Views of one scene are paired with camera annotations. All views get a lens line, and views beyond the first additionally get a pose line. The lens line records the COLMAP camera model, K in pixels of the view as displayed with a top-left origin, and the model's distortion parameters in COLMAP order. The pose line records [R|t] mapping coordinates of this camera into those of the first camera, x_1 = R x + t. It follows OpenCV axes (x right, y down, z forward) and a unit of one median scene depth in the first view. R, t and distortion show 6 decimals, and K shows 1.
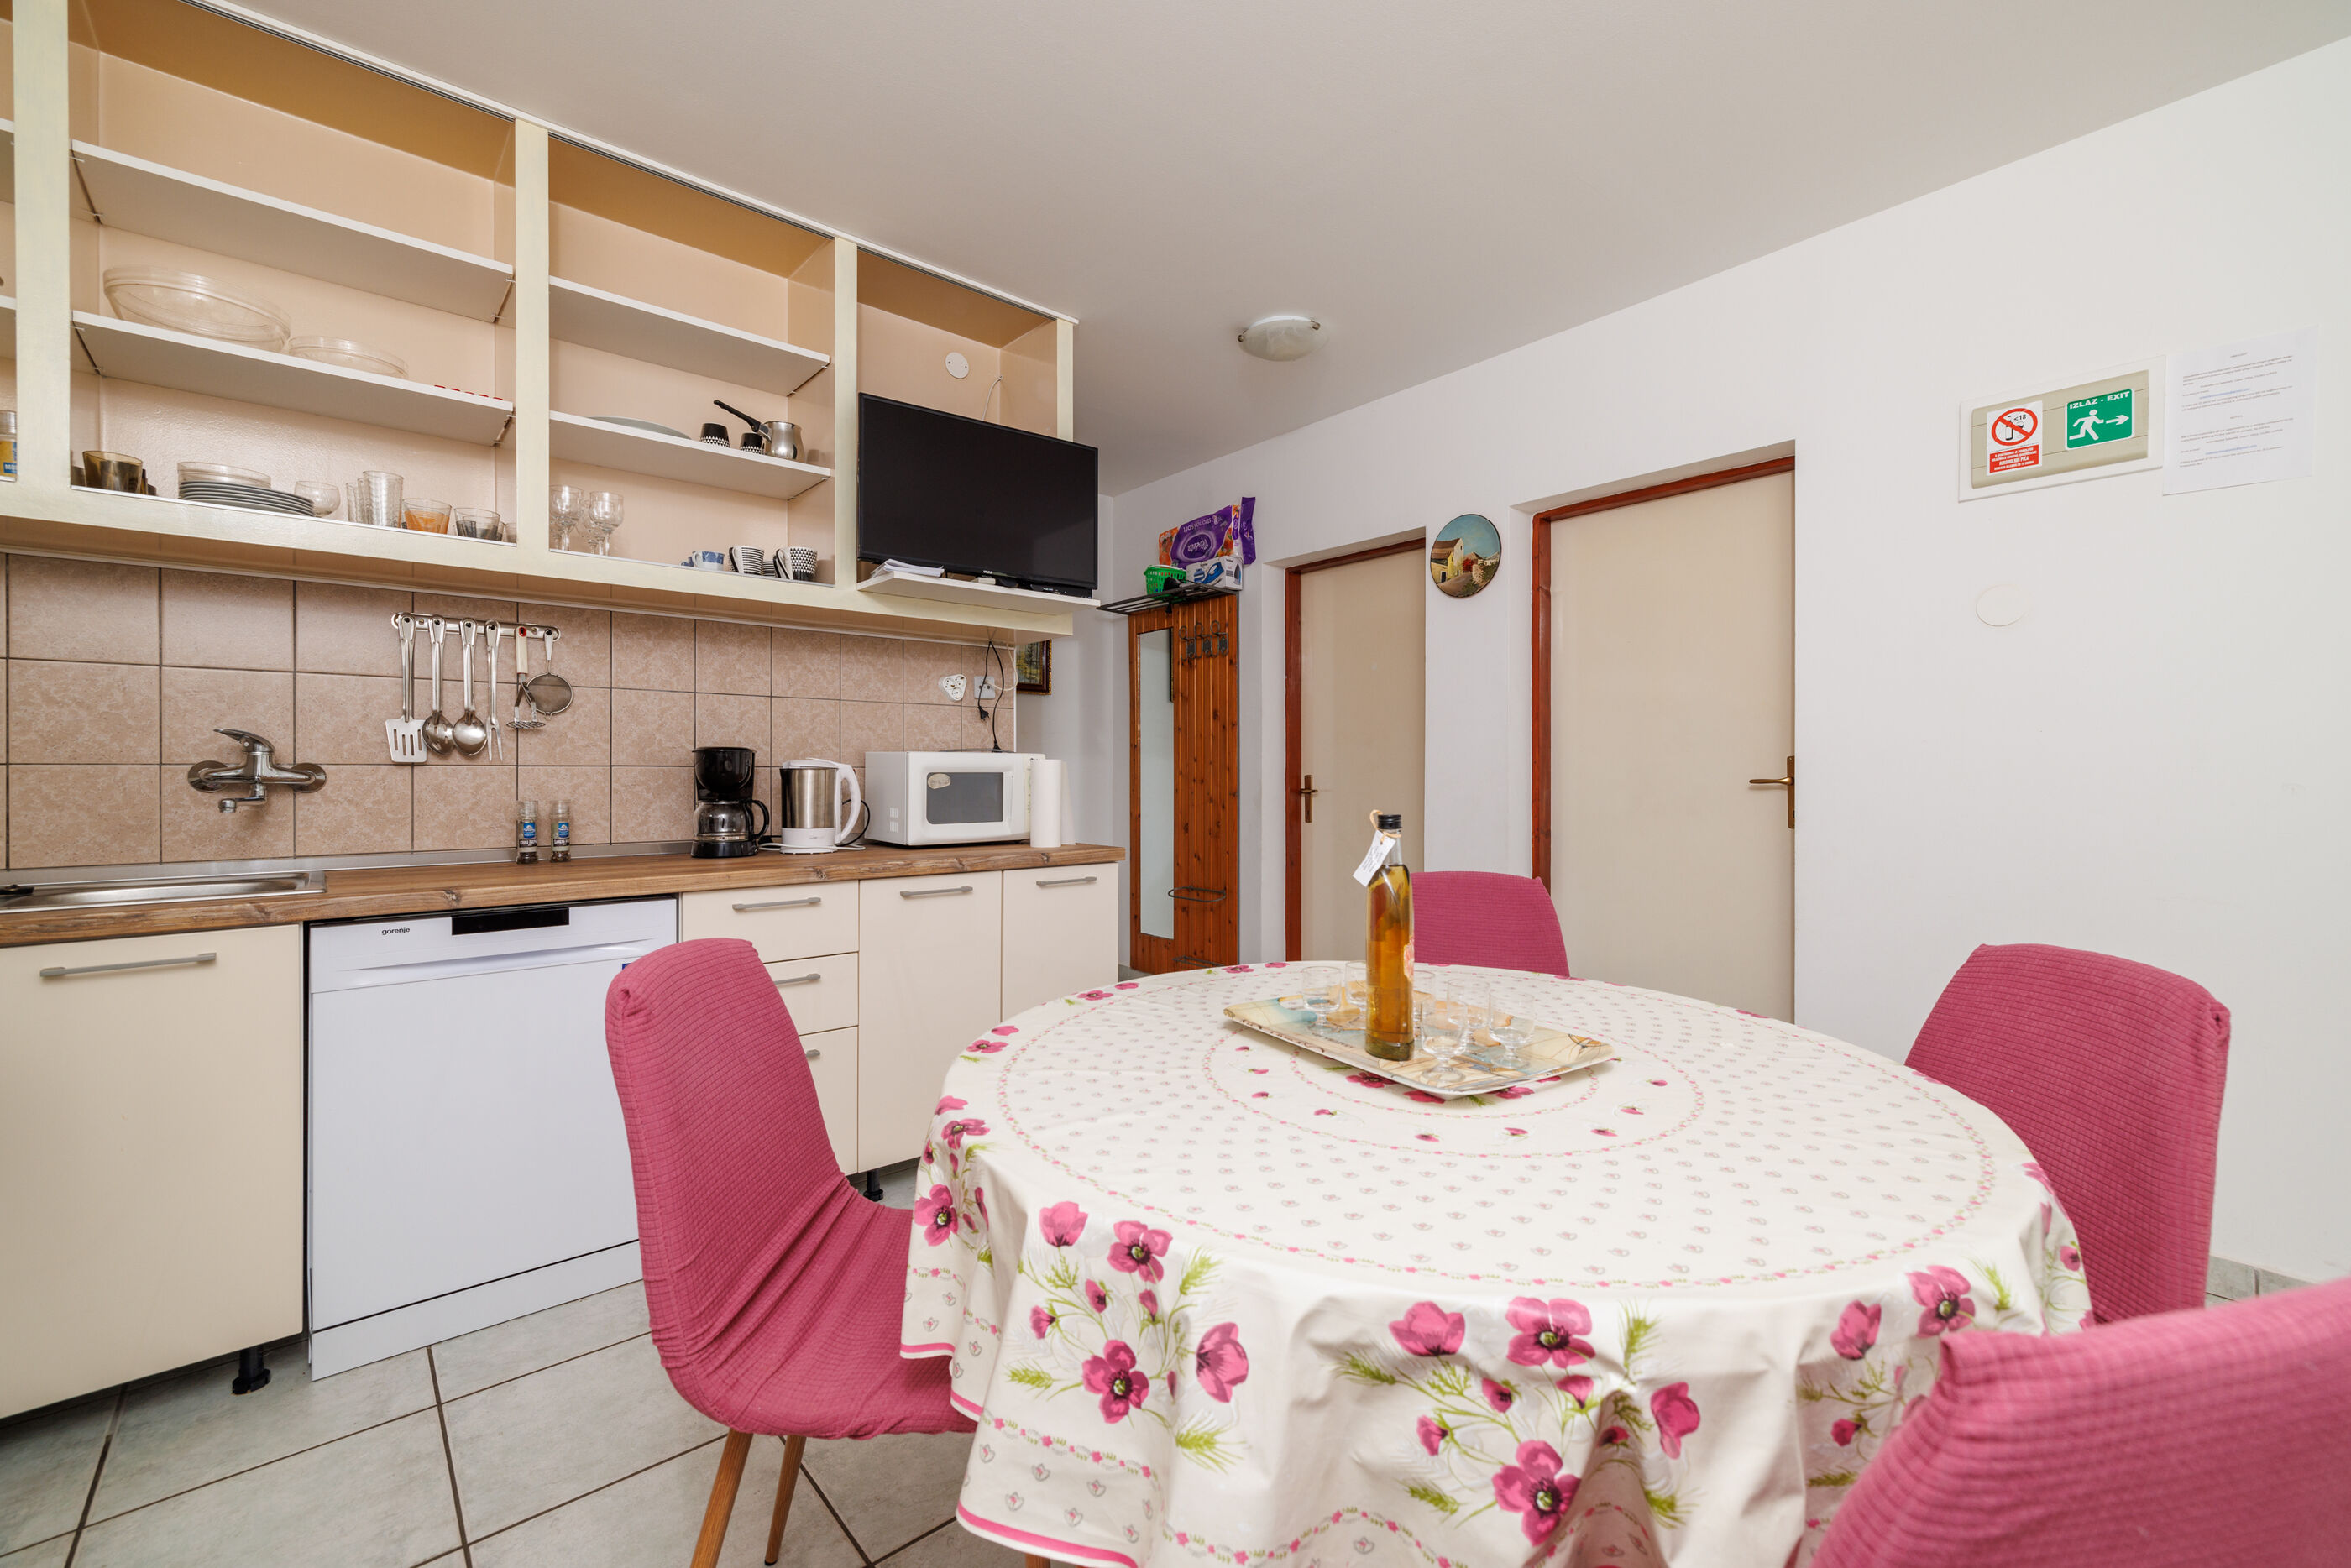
lens RADIAL K [[982.4, 0, 1179.9], [0, 982.4, 775.5], [0, 0, 1]] dist [-0.000067, -0.000204]
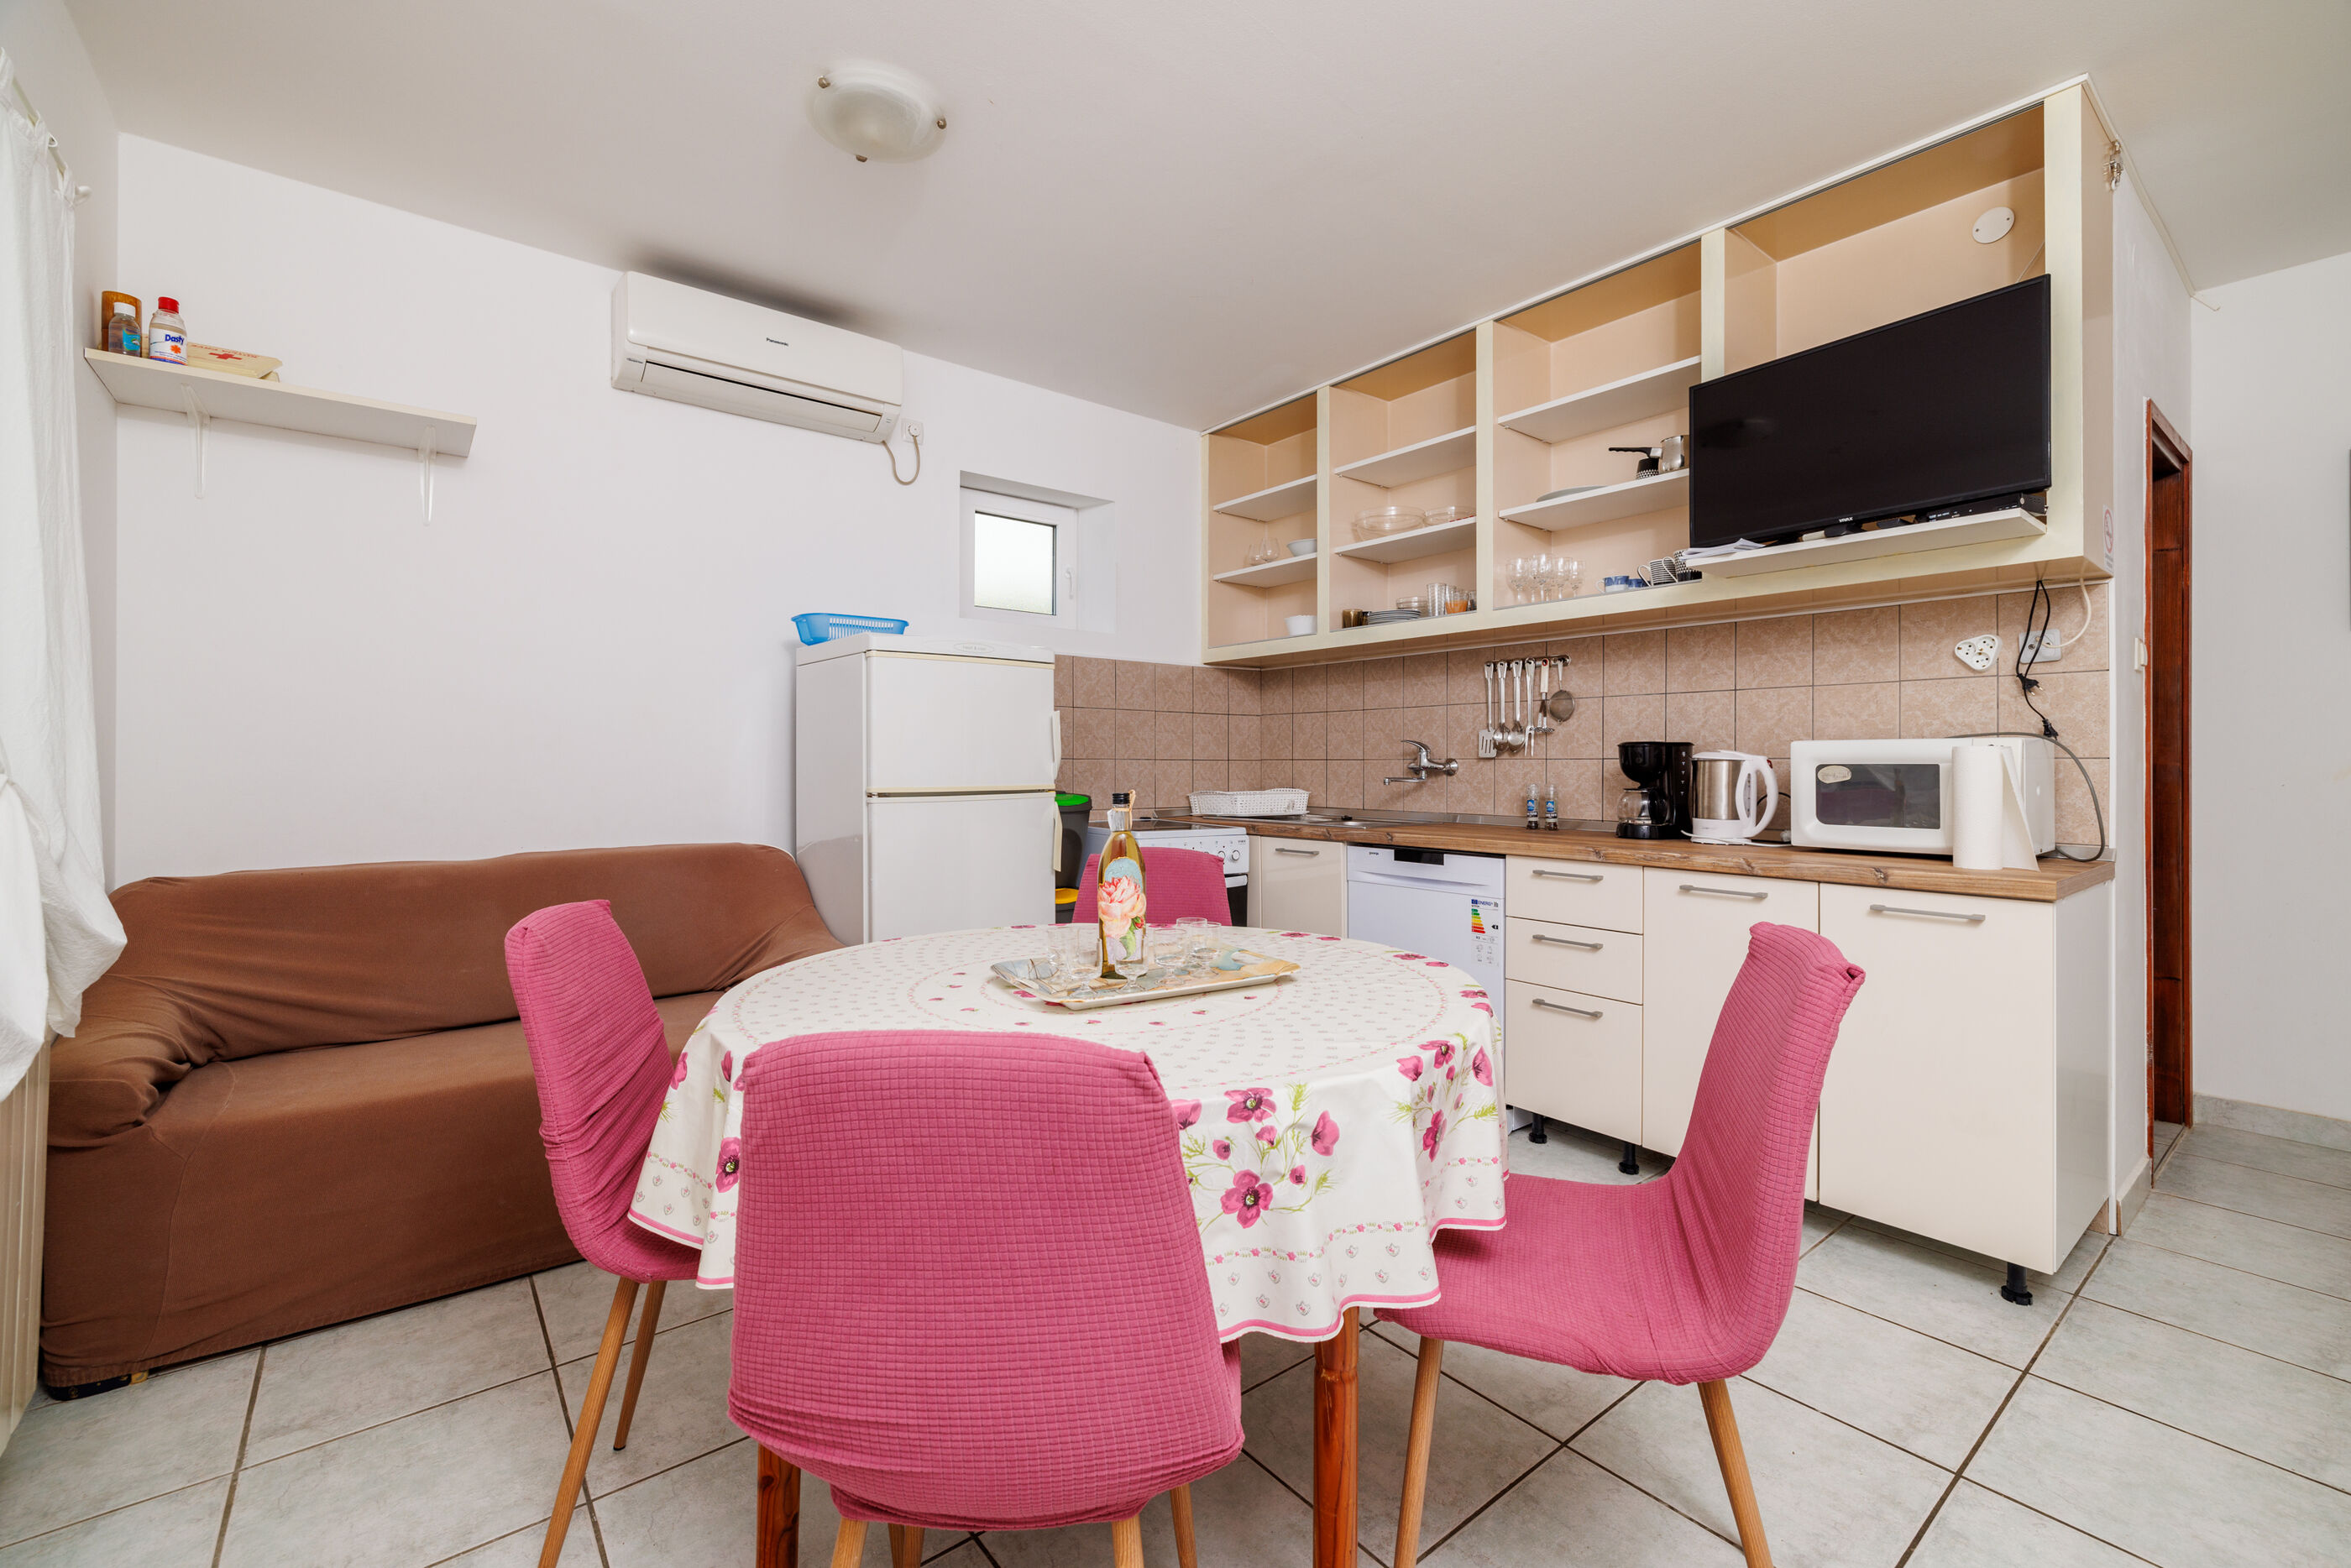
lens RADIAL K [[982.4, 0, 1185.7], [0, 982.4, 762.4], [0, 0, 1]] dist [-0.000067, -0.000204]
pose [[-0.041230, -0.002932, -0.999145, 0.716353], [-0.005757, 0.999980, -0.002697, 0.001053], [0.999133, 0.005640, -0.041246, 0.536424]]
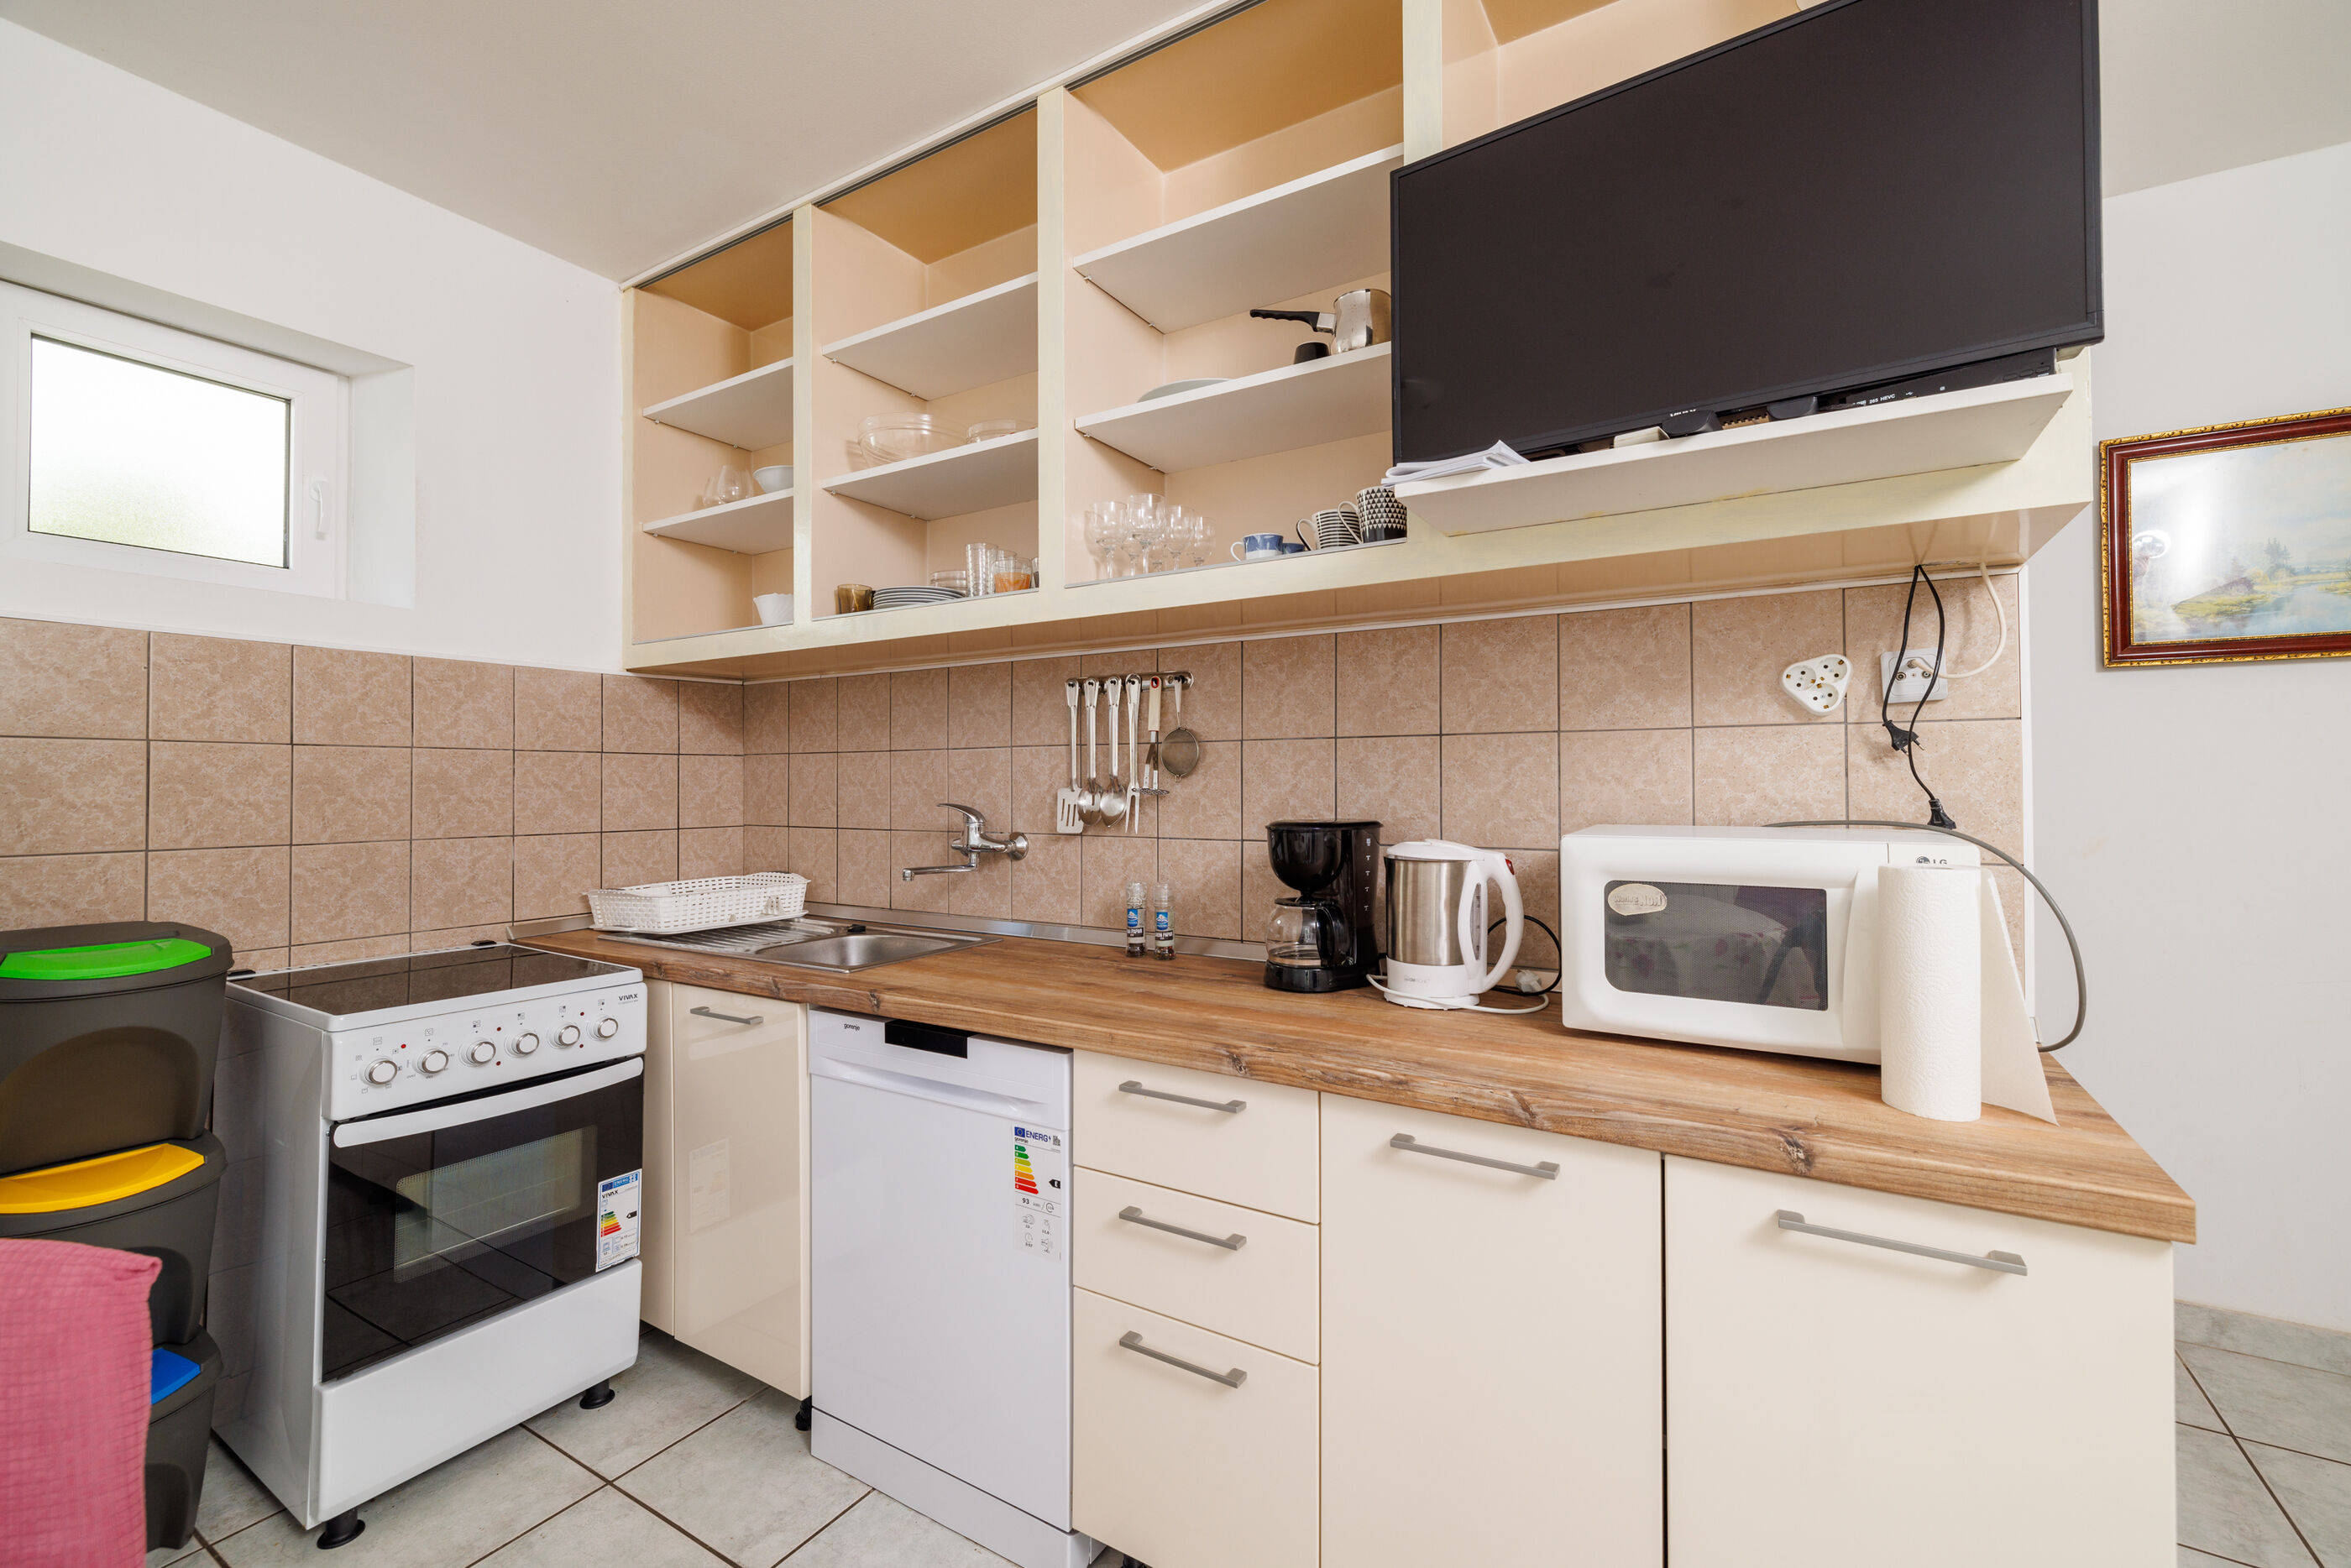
lens RADIAL K [[982.4, 0, 1181.2], [0, 982.4, 770.1], [0, 0, 1]] dist [-0.000067, -0.000204]
pose [[0.298303, -0.016734, -0.954324, 0.152245], [0.000298, 0.999848, -0.017439, -0.053814], [0.954471, 0.004918, 0.298263, 0.745287]]
